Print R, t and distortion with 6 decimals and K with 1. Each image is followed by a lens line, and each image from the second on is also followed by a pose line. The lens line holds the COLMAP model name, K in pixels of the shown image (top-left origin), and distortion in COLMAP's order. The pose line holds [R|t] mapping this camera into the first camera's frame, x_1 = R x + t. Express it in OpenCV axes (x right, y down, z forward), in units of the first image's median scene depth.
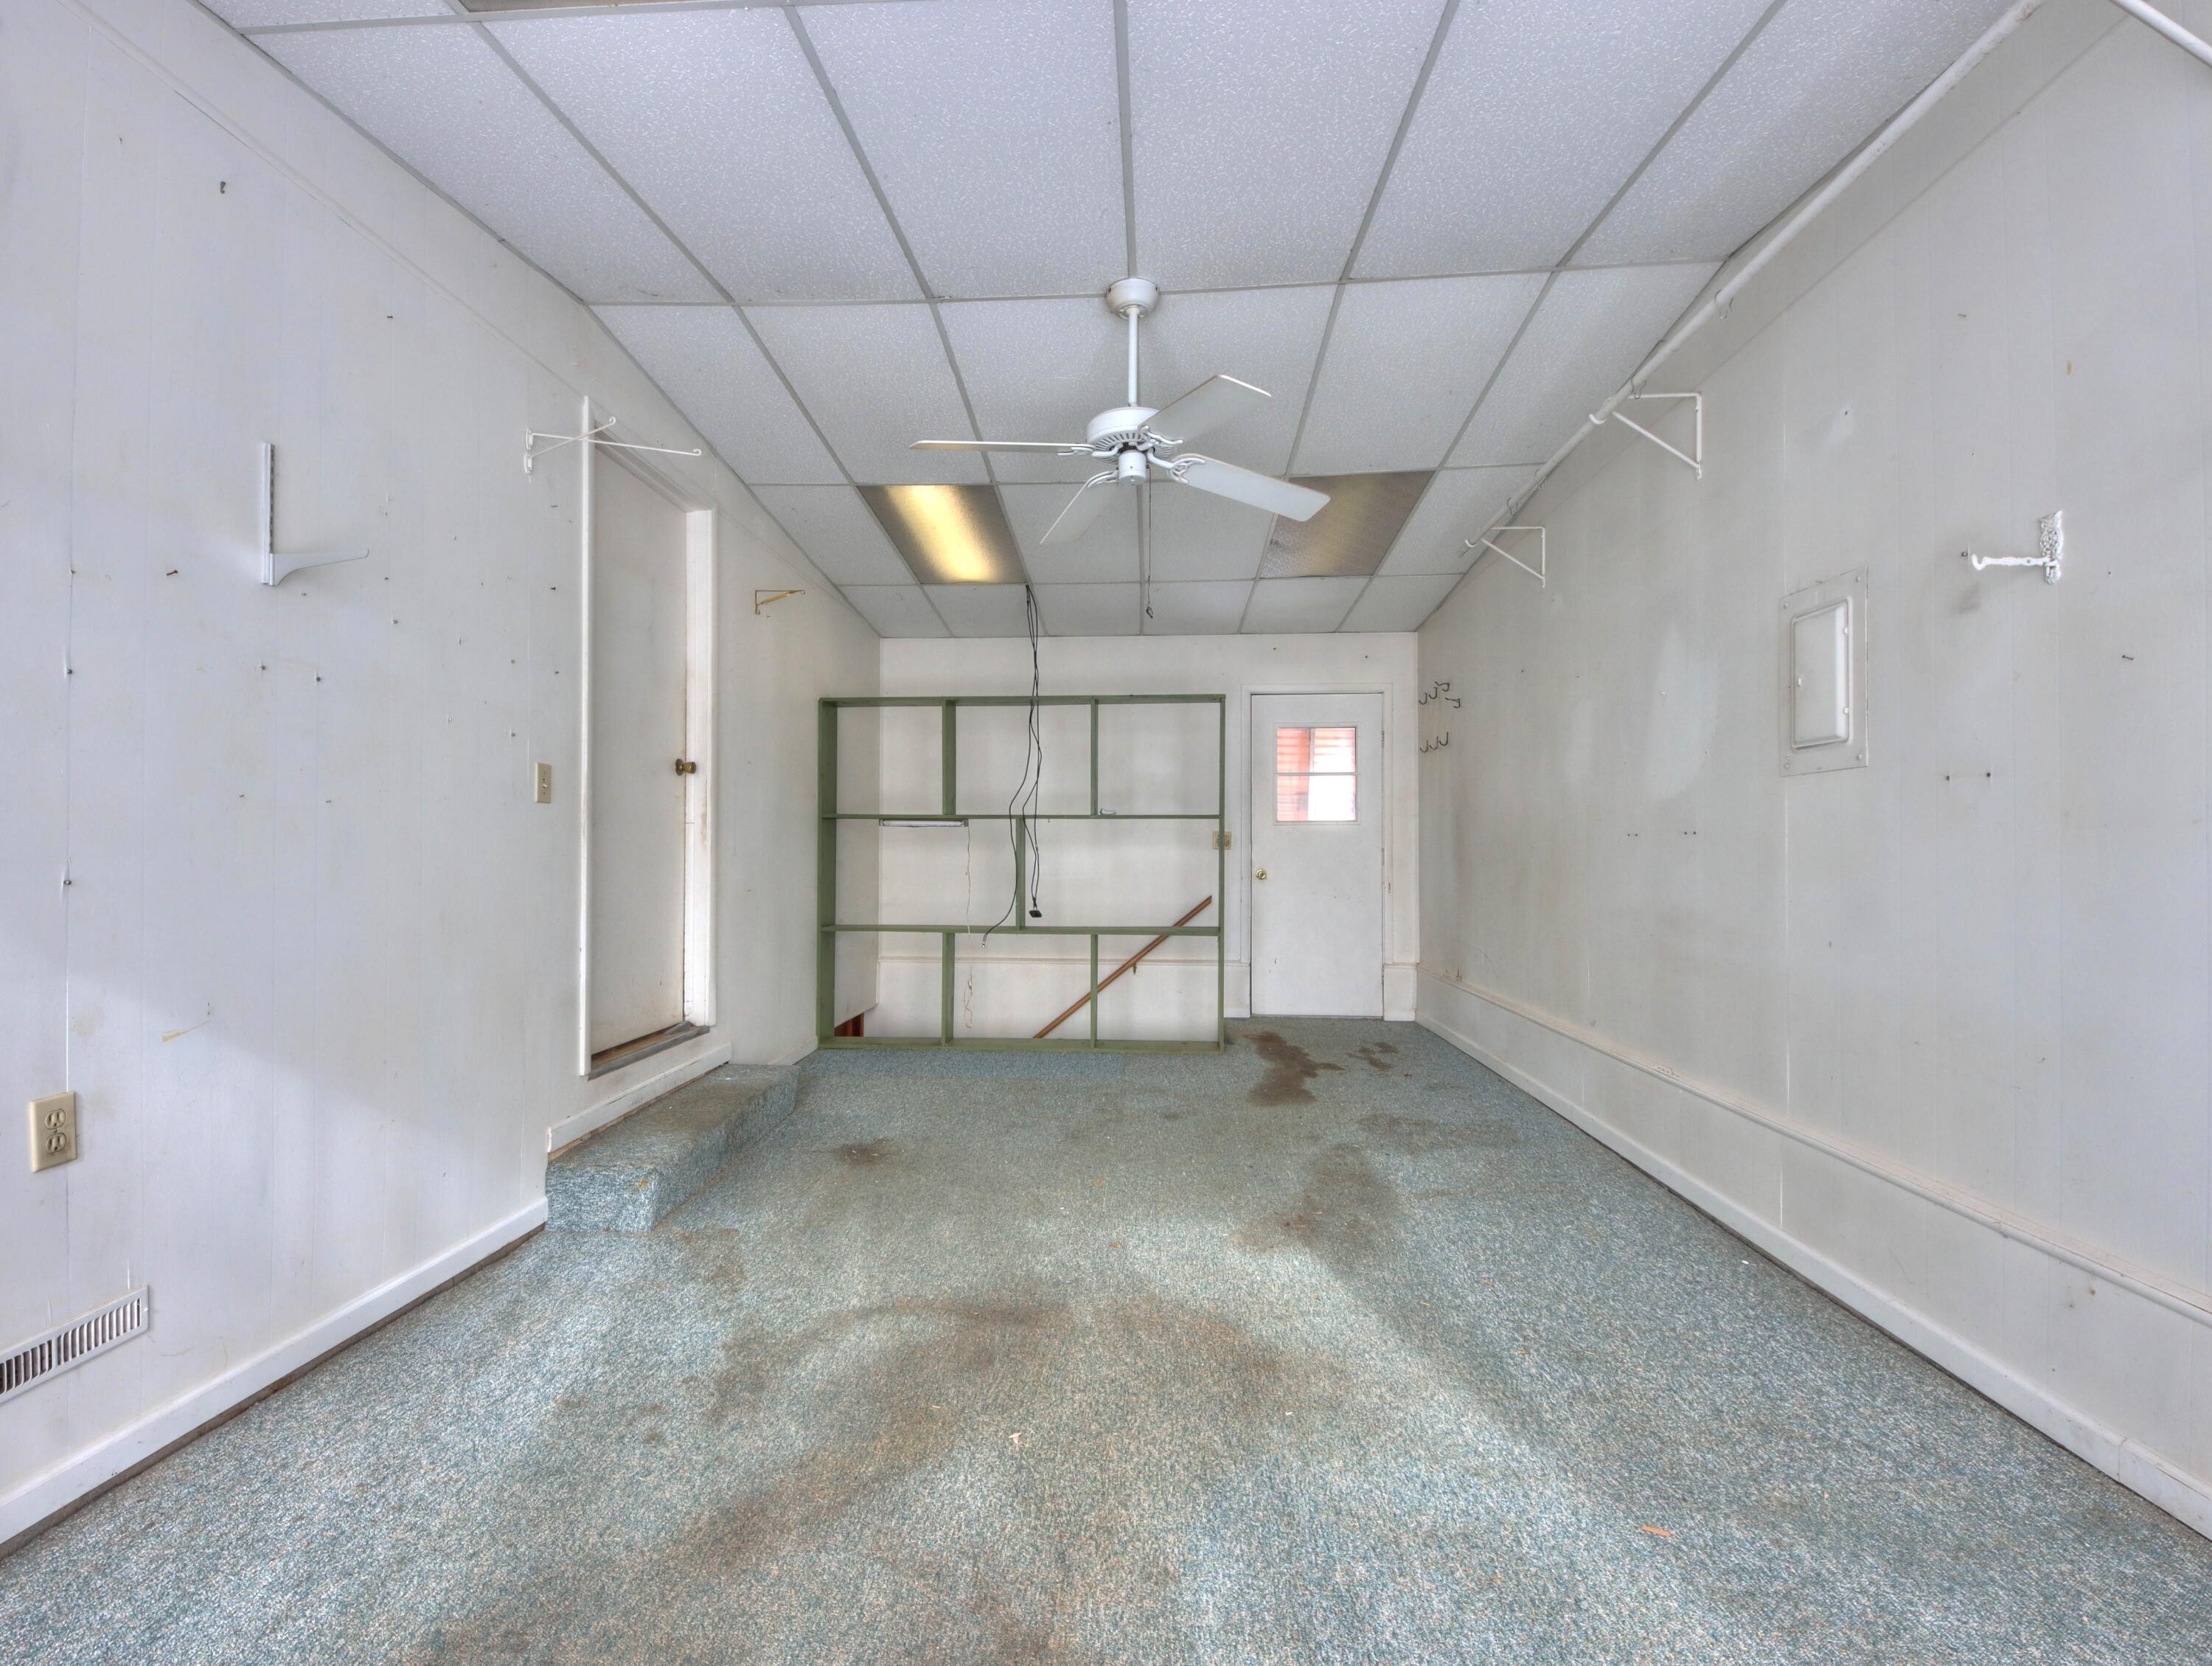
lens RADIAL K [[942.8, 0, 1102.0], [0, 942.8, 838.1], [0, 0, 1]] dist [-0.017312, -0.002789]
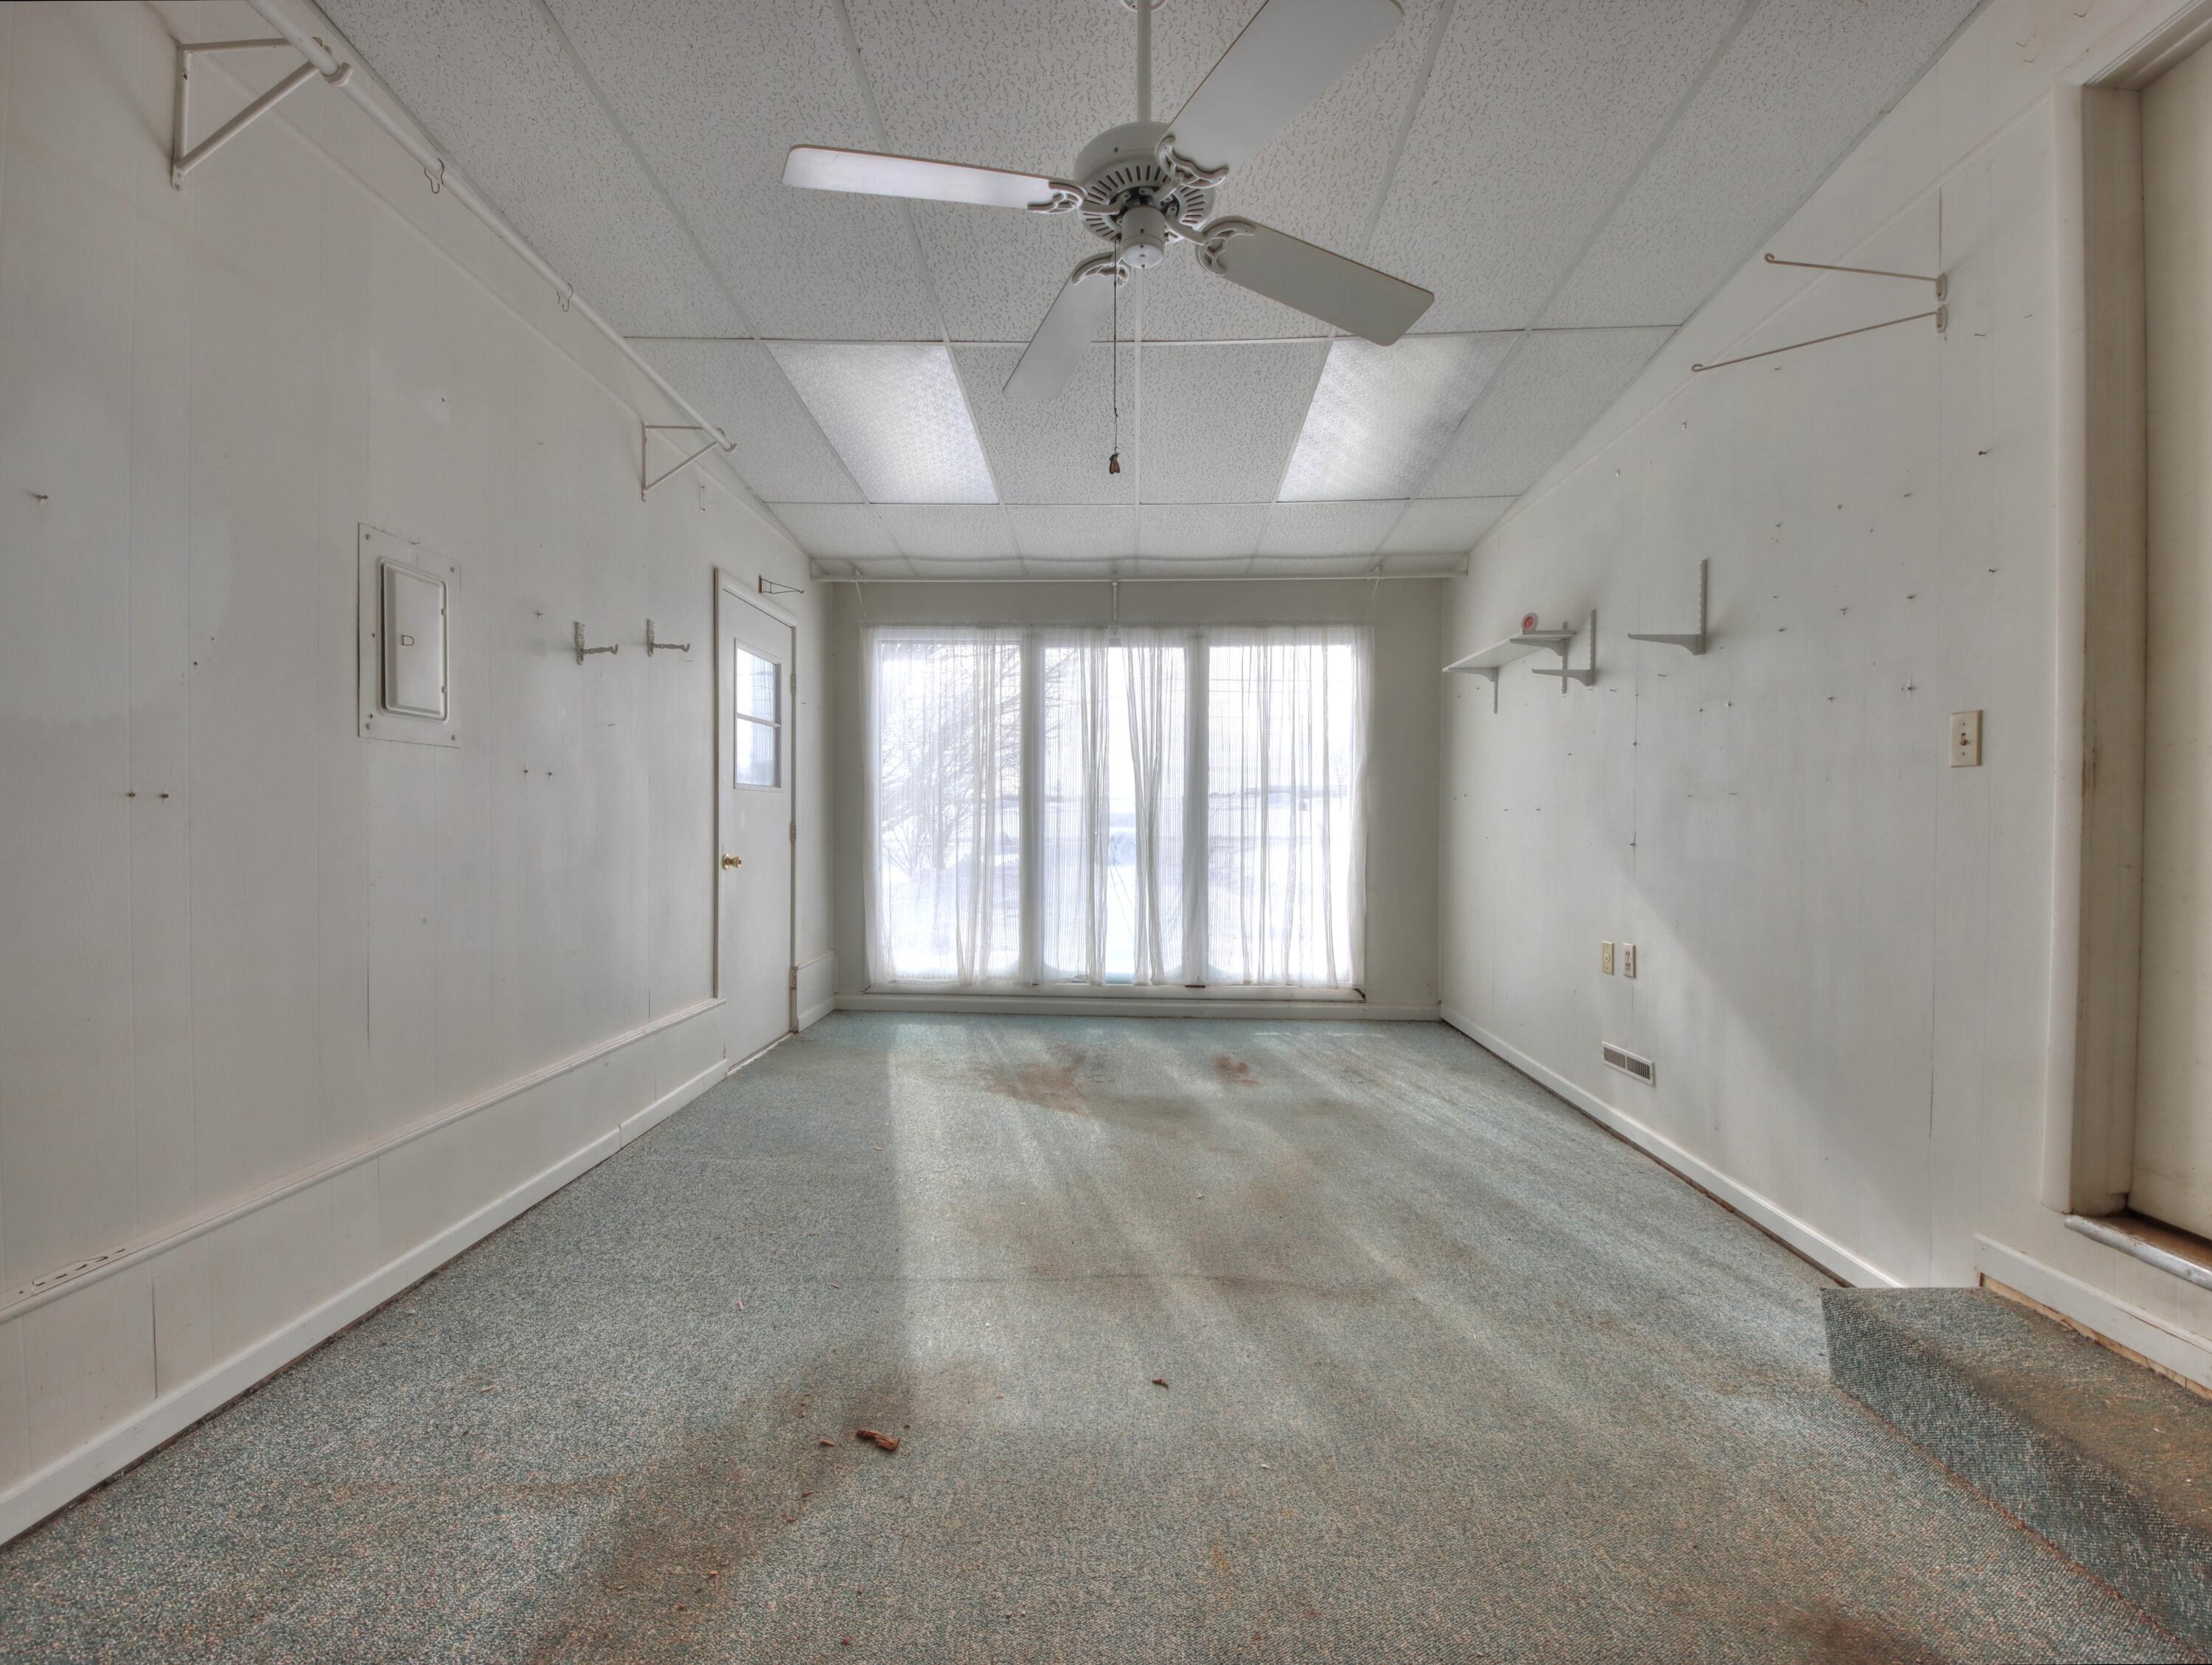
lens RADIAL K [[942.7, 0, 1099.9], [0, 942.7, 827.0], [0, 0, 1]] dist [-0.017312, -0.002789]
pose [[-0.999858, -0.004538, -0.016238, 0.085494], [-0.004476, 0.999983, -0.003843, 0.015087], [0.016255, -0.003770, -0.999861, 1.943291]]
